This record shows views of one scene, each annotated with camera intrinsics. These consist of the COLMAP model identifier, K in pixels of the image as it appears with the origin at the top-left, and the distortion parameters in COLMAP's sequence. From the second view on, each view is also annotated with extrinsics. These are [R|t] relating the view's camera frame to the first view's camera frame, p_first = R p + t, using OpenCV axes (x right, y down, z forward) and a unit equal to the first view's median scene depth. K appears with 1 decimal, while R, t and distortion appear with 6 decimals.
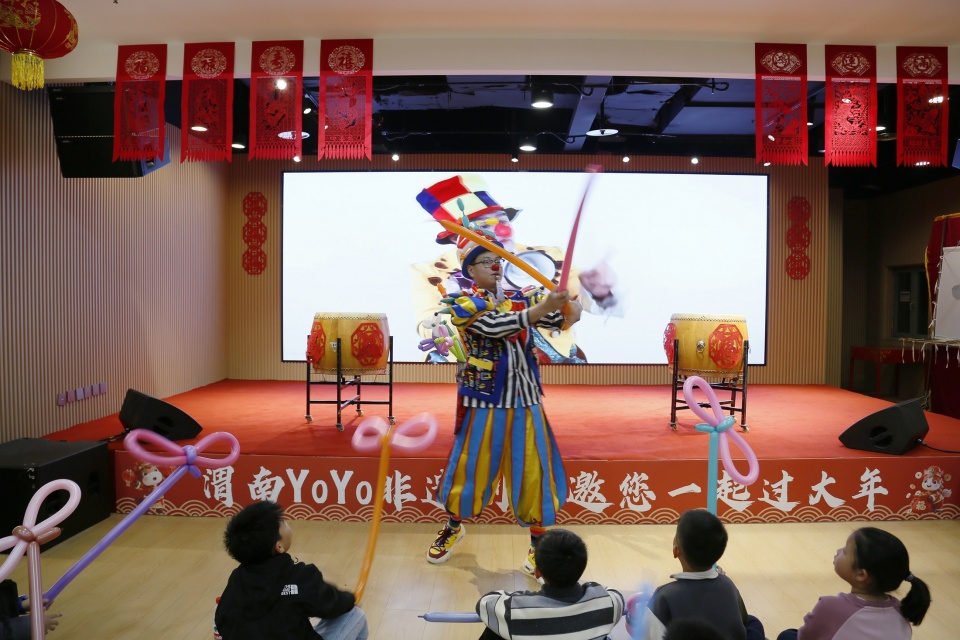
lens RADIAL K [[688.6, 0, 481.3], [0, 688.6, 336.7], [0, 0, 1]] dist [-0.127272, 0.067053]
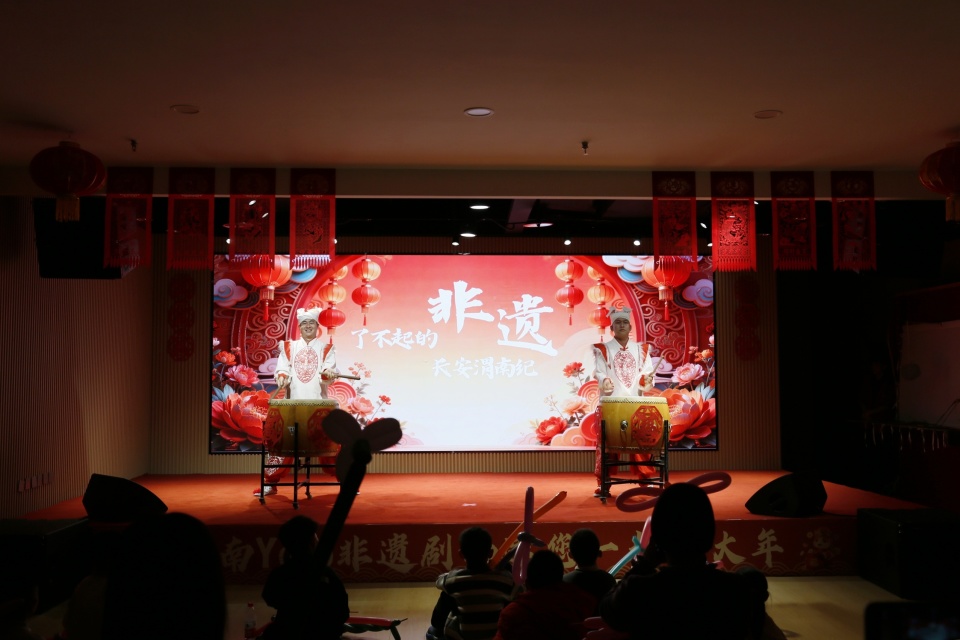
lens RADIAL K [[928.5, 0, 464.2], [0, 928.5, 322.7], [0, 0, 1]] dist [0.054756, 0.003005]
pose [[0.998493, -0.006258, 0.054519, -0.023623], [0.012685, 0.992889, -0.118363, 0.028019], [-0.053390, 0.118876, 0.991473, -0.615303]]
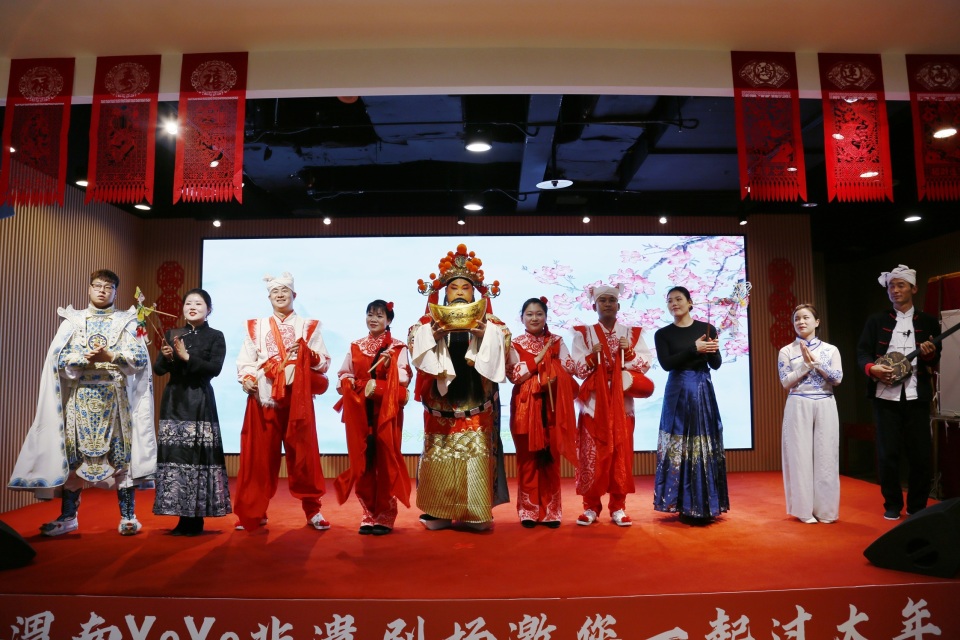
lens RADIAL K [[688.6, 0, 481.3], [0, 688.6, 336.7], [0, 0, 1]] dist [-0.127272, 0.067053]
pose [[0.999260, -0.013181, 0.036145, 0.077774], [0.017228, 0.993326, -0.114046, -0.017439], [-0.034400, 0.114584, 0.992818, 0.248465]]
